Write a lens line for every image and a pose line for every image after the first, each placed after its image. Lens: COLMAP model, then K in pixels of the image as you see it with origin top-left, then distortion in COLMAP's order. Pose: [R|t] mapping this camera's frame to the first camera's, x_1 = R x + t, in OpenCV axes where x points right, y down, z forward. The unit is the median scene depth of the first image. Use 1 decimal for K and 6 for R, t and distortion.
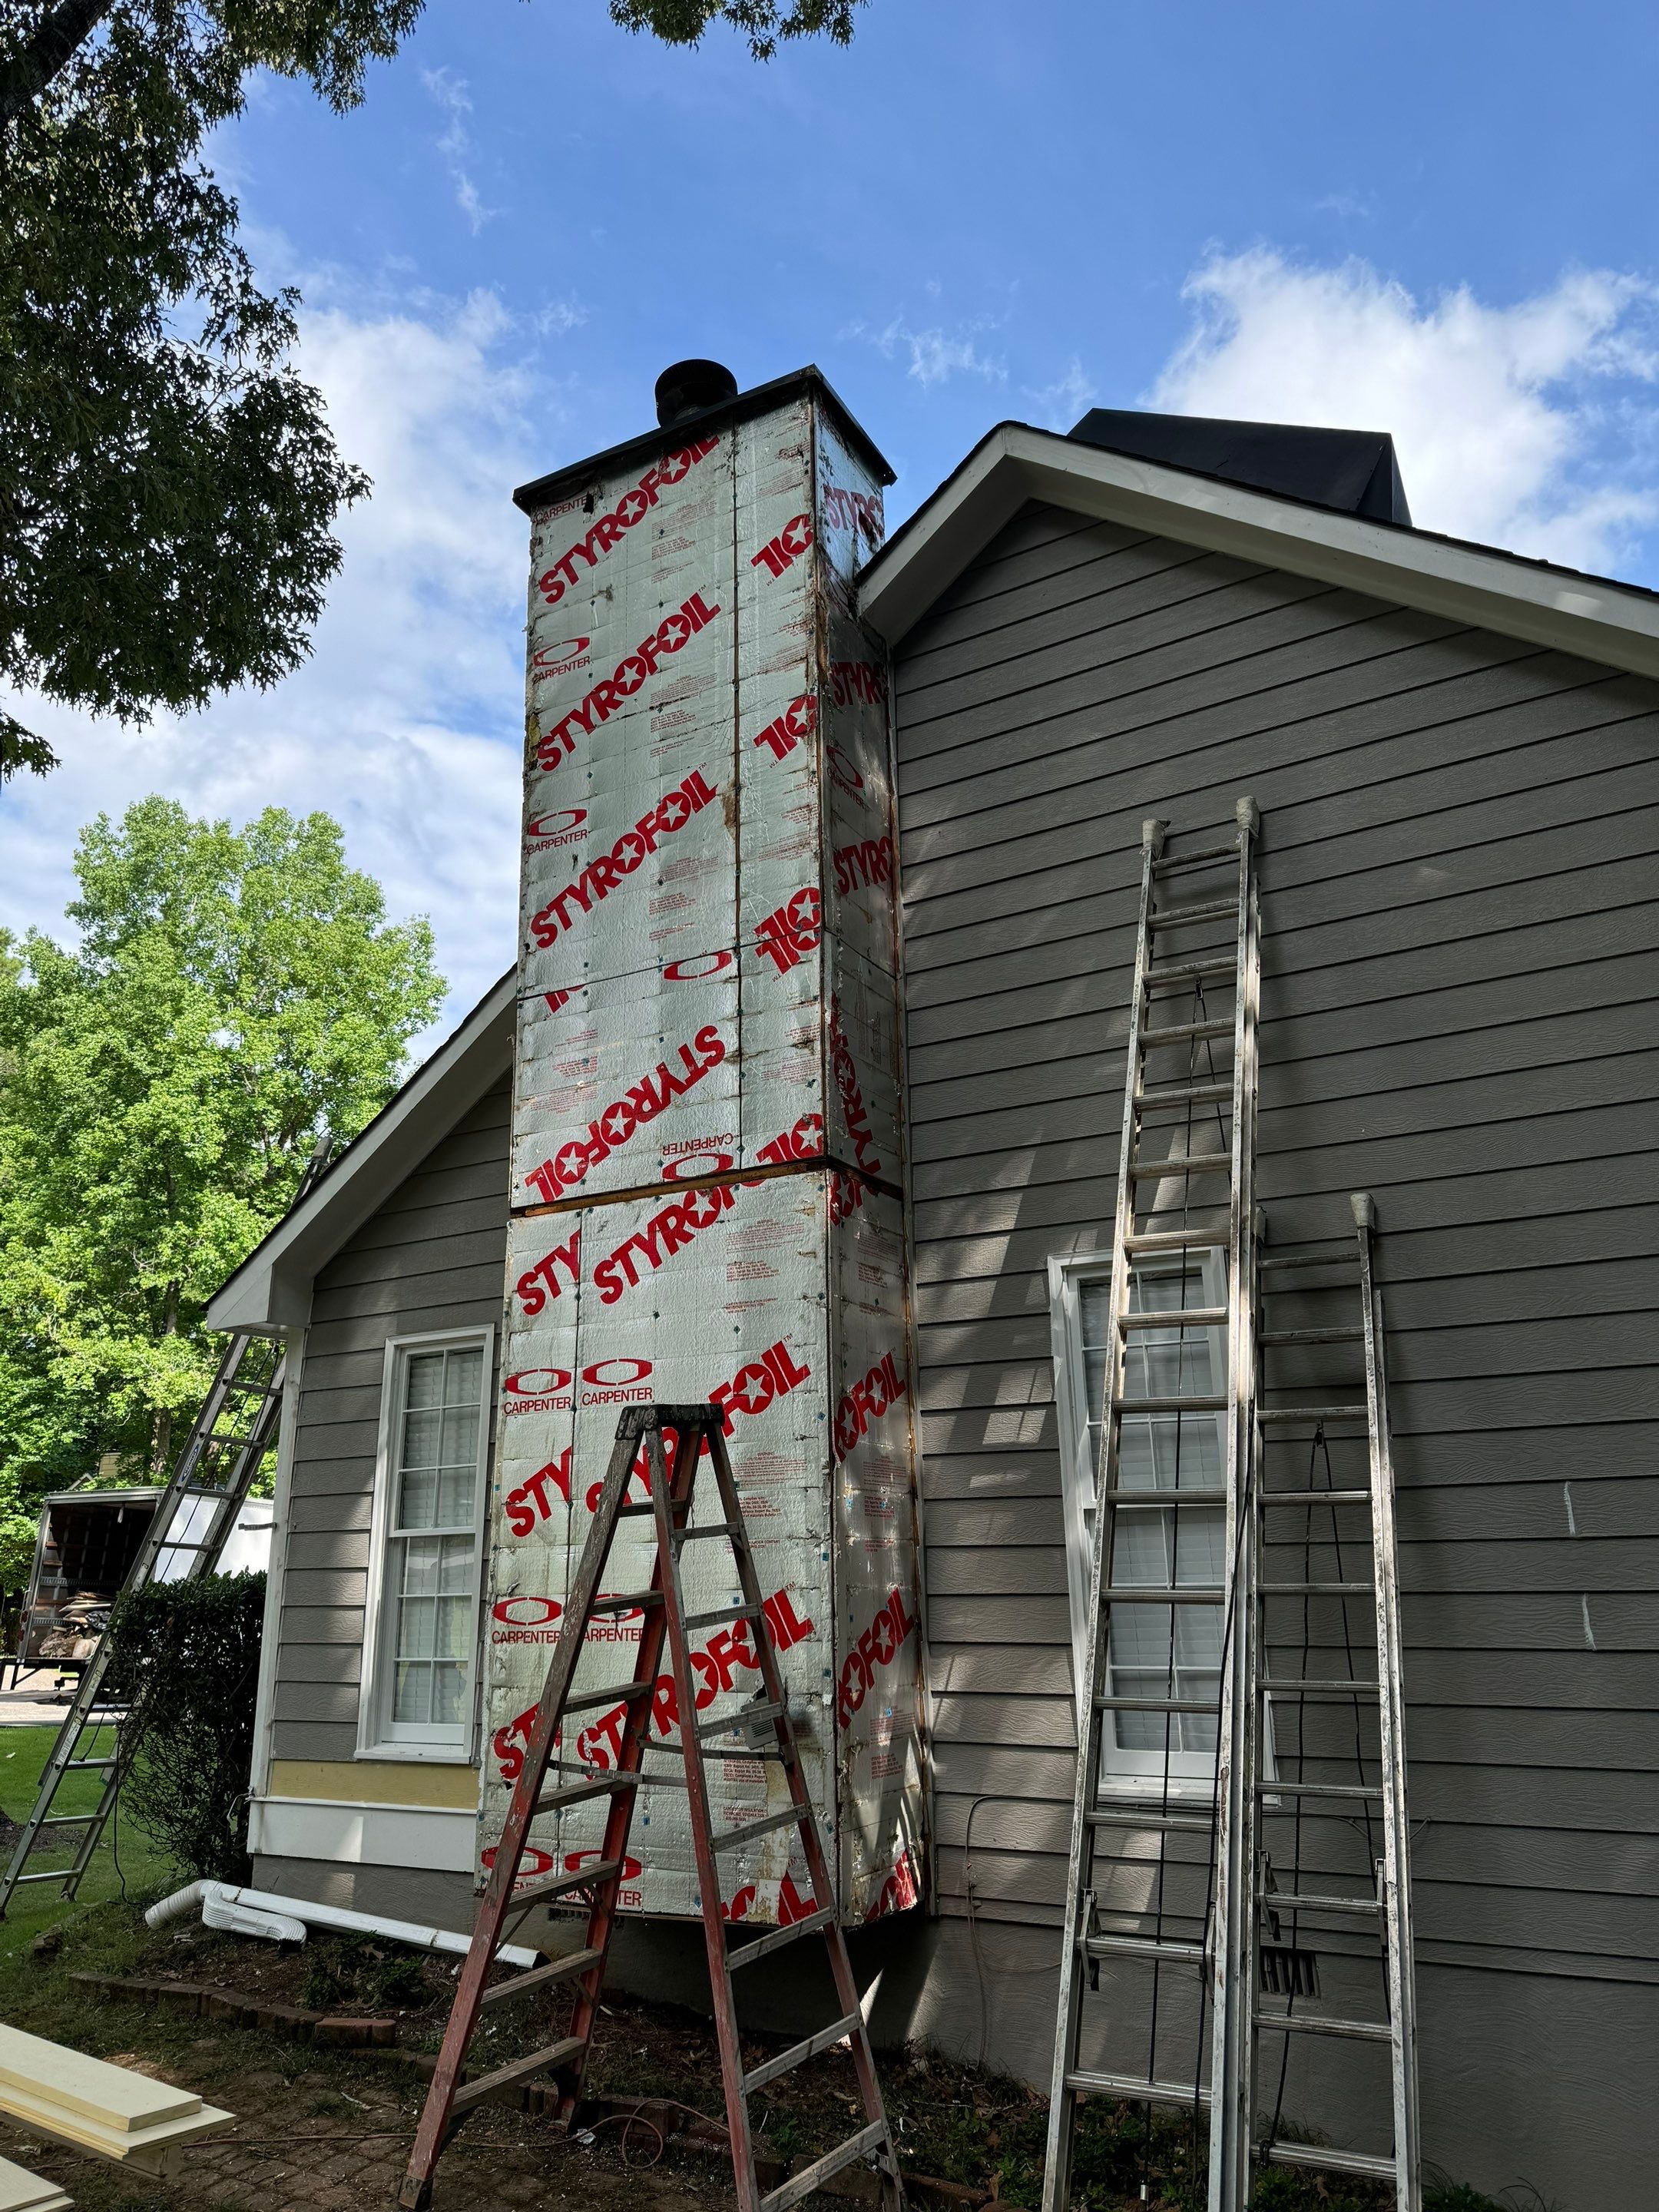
lens RADIAL K [[1547.8, 0, 949.5], [0, 1547.8, 1096.6], [0, 0, 1]] dist [0.036846, -0.041795]
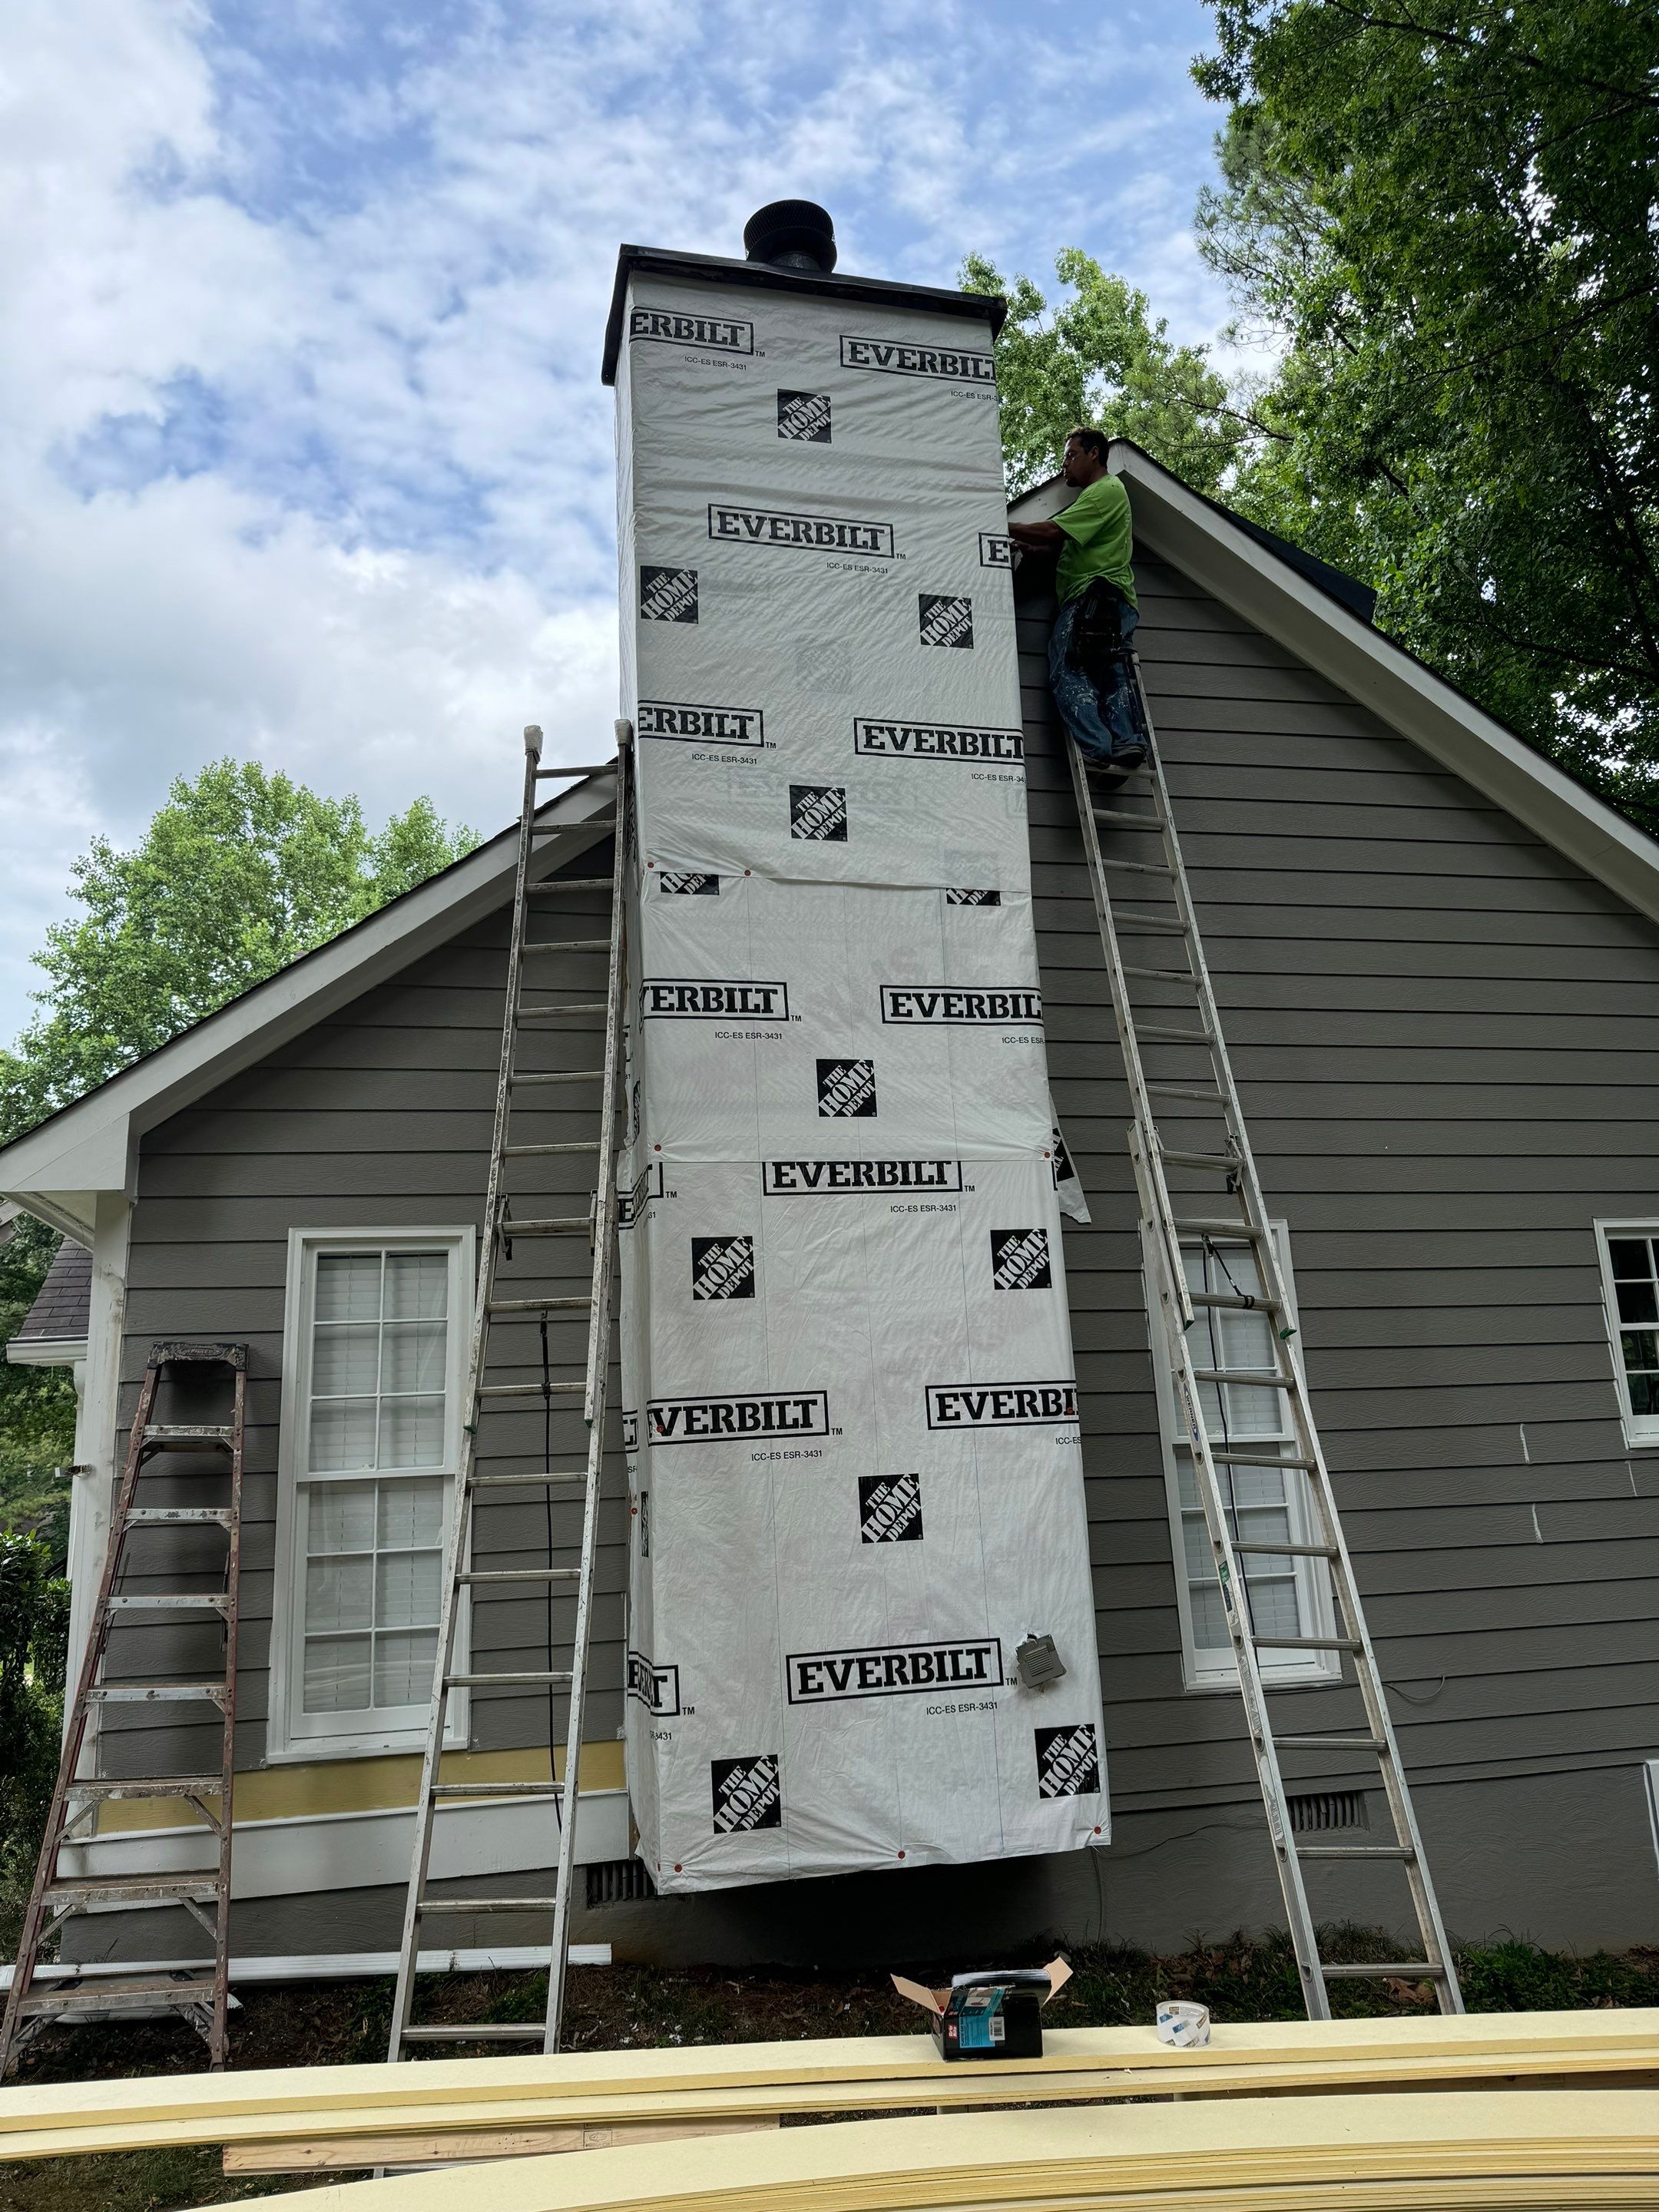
lens RADIAL K [[1541.3, 0, 812.7], [0, 1541.3, 1108.7], [0, 0, 1]] dist [0.035494, -0.040718]
pose [[0.755750, 0.136835, 0.640405, -1.117448], [-0.166441, 0.985948, -0.014248, 0.107612], [-0.633356, -0.095822, 0.767906, 0.418495]]
